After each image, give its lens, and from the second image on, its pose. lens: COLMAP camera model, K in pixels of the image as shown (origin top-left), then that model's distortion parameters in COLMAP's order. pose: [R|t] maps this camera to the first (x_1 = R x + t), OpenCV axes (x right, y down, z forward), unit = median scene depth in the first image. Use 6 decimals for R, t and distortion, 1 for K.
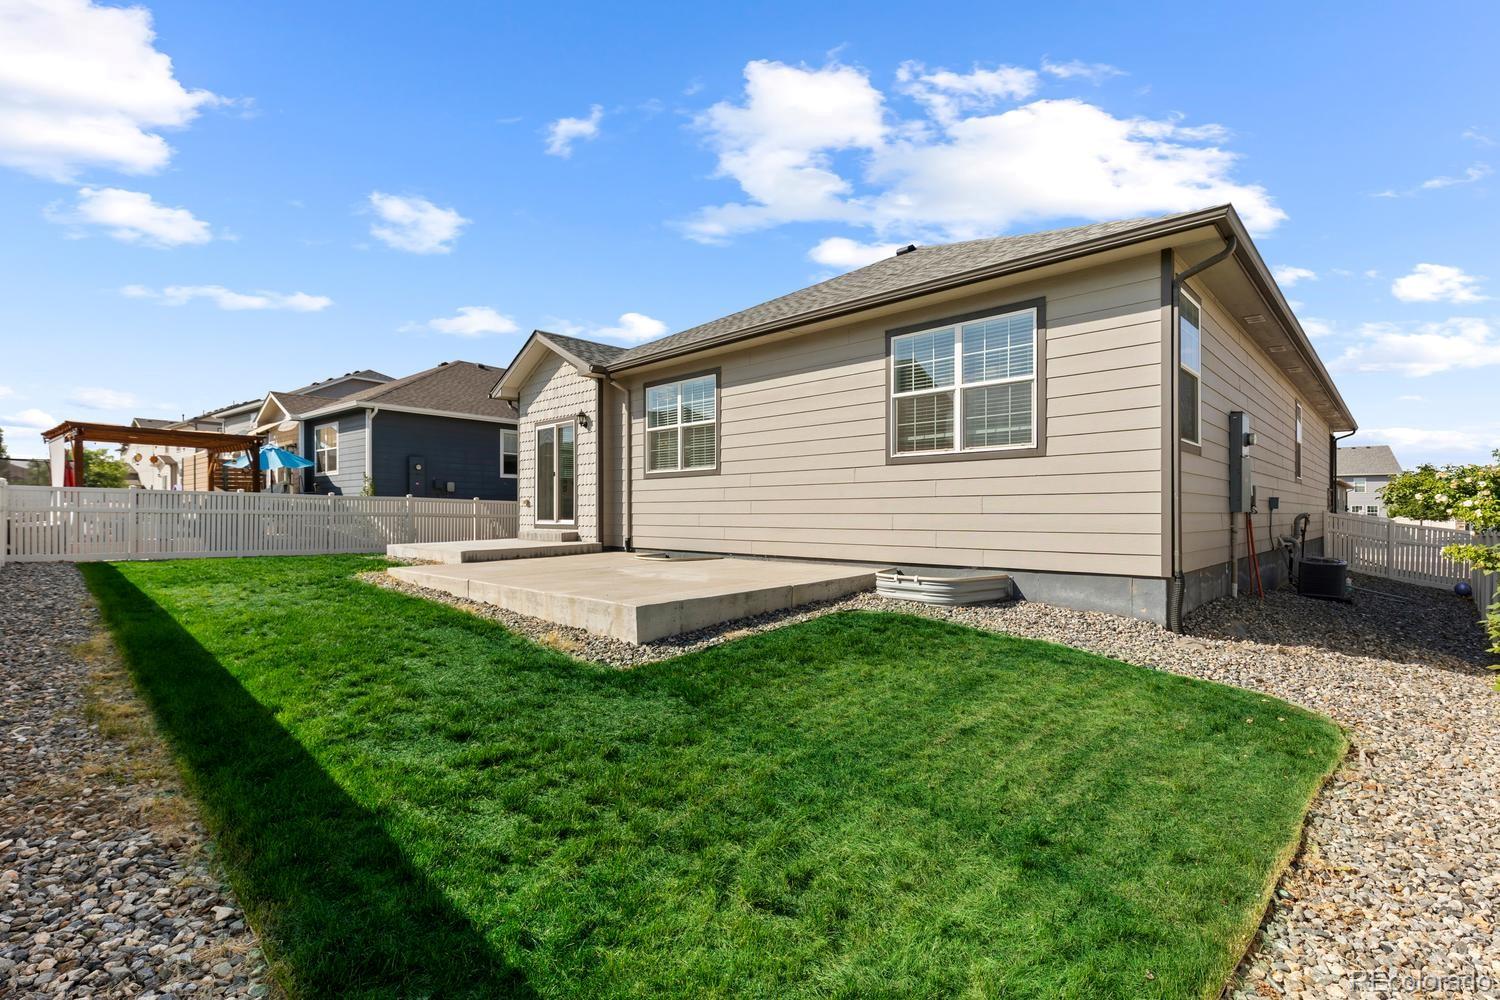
lens RADIAL K [[684.8, 0, 752.3], [0, 684.8, 510.6], [0, 0, 1]] dist [0.002136, -0.000516]
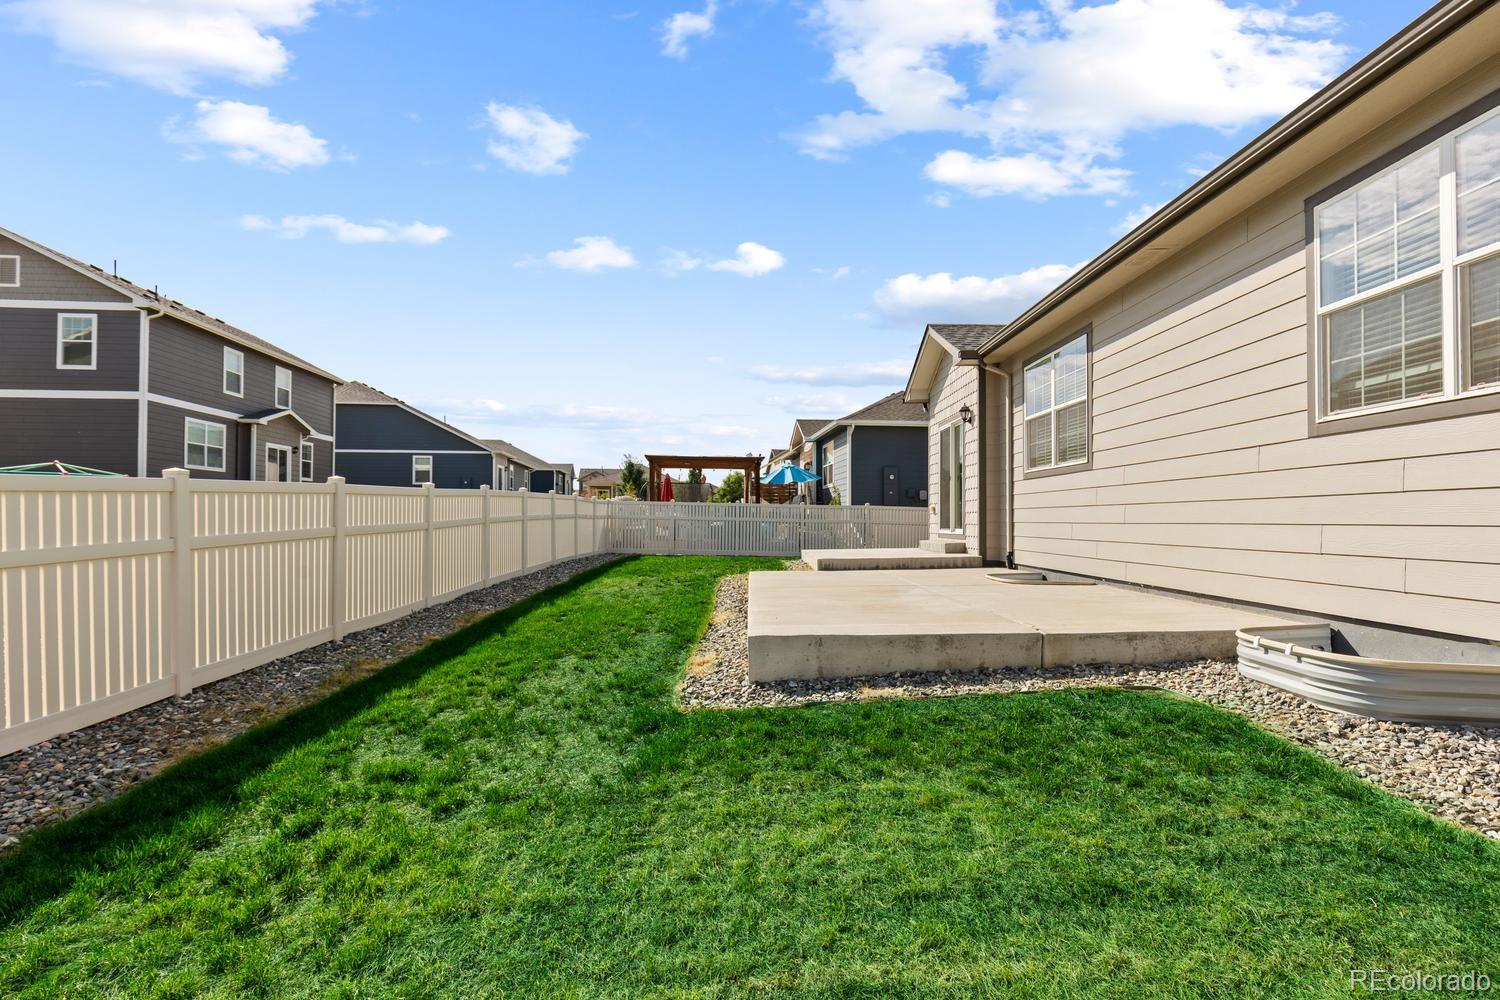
lens RADIAL K [[684.8, 0, 751.6], [0, 684.8, 507.8], [0, 0, 1]] dist [0.002136, -0.000516]
pose [[0.697939, -0.009503, -0.716094, 0.222927], [-0.001751, 0.999886, -0.014975, -0.000255], [0.716155, 0.011706, 0.697843, 0.228958]]
